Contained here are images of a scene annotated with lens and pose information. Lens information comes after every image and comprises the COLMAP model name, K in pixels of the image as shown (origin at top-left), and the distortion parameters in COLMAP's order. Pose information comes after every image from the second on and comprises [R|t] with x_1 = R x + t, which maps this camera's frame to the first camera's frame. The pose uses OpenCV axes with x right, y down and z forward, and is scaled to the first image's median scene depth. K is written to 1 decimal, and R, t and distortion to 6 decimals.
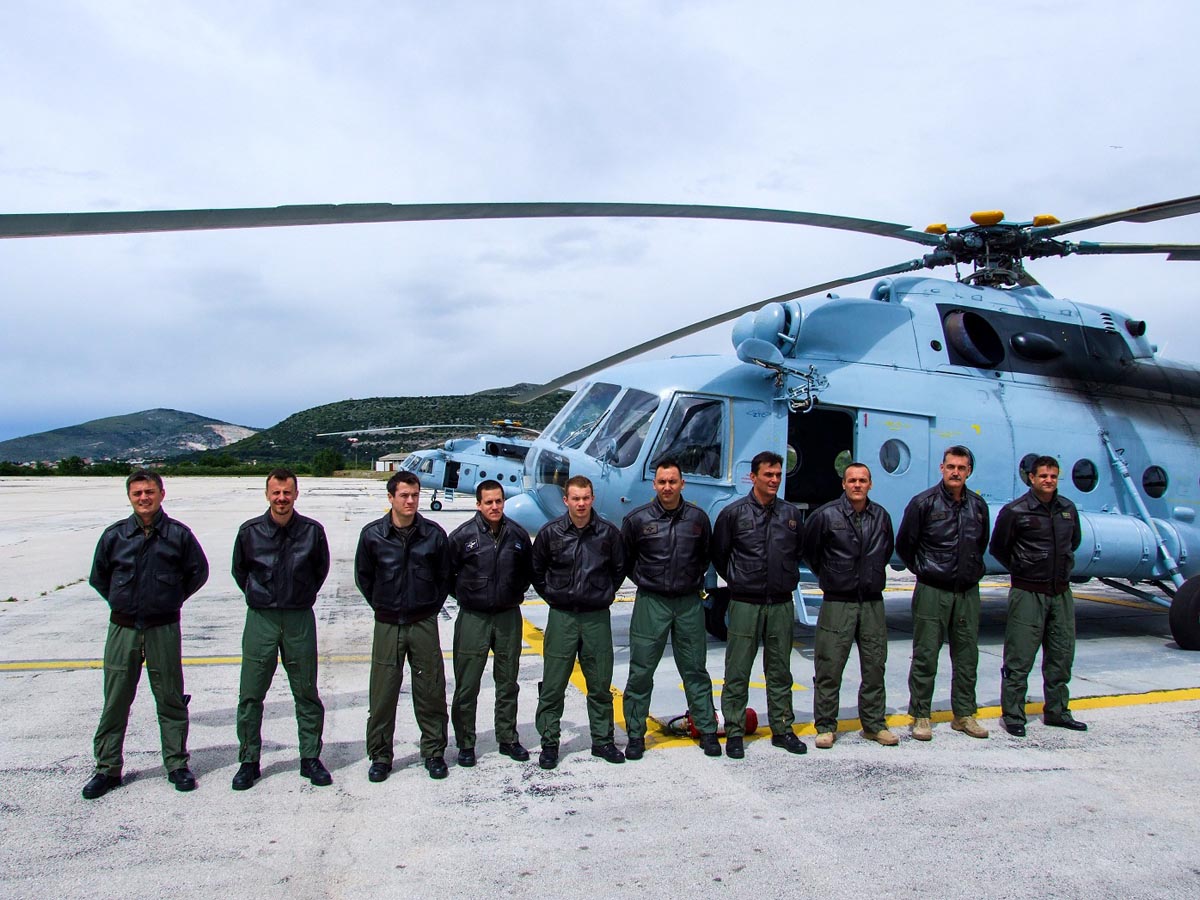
lens RADIAL K [[939.3, 0, 600.0], [0, 939.3, 450.0], [0, 0, 1]] dist [-0.011560, 0.000467]
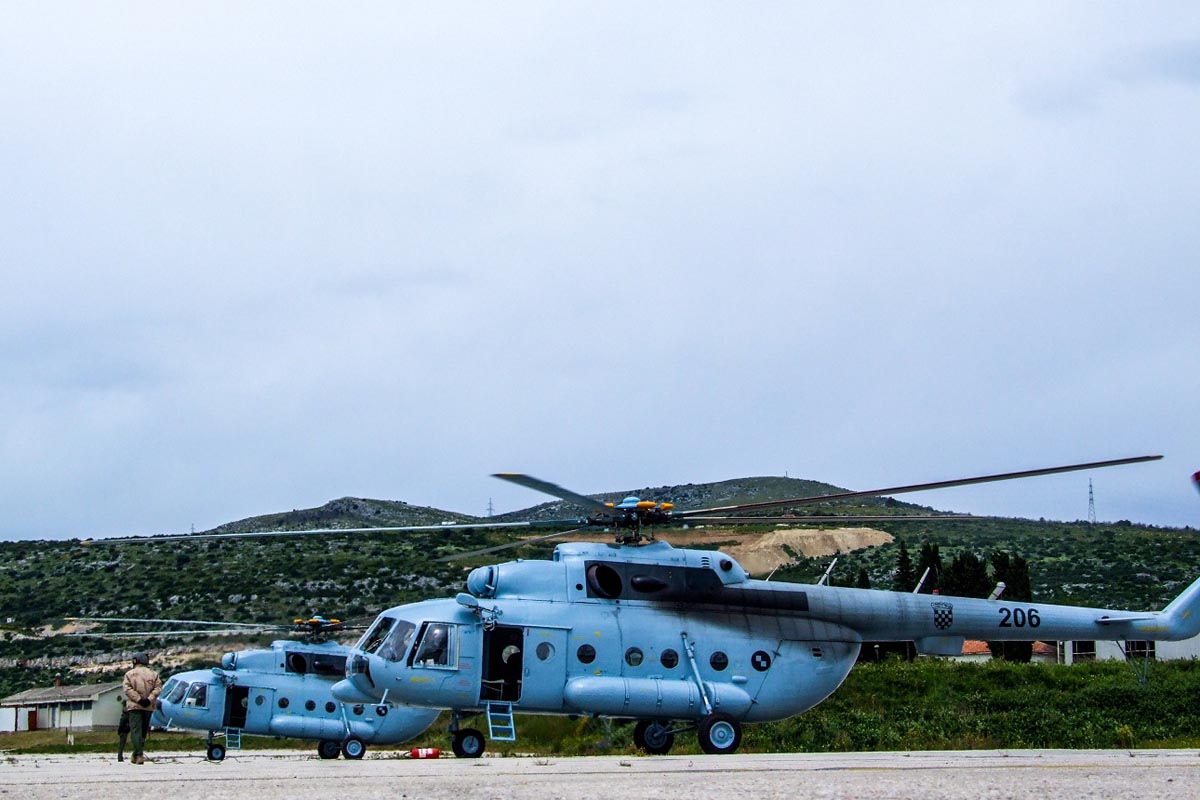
lens RADIAL K [[2429.2, 0, 600.0], [0, 2429.2, 400.0], [0, 0, 1]] dist [0.074185, -0.098815]
pose [[0.999164, -0.031968, 0.025466, 0.286374], [0.034527, 0.993622, -0.107348, 0.029705], [-0.021872, 0.108138, 0.993895, -3.485375]]
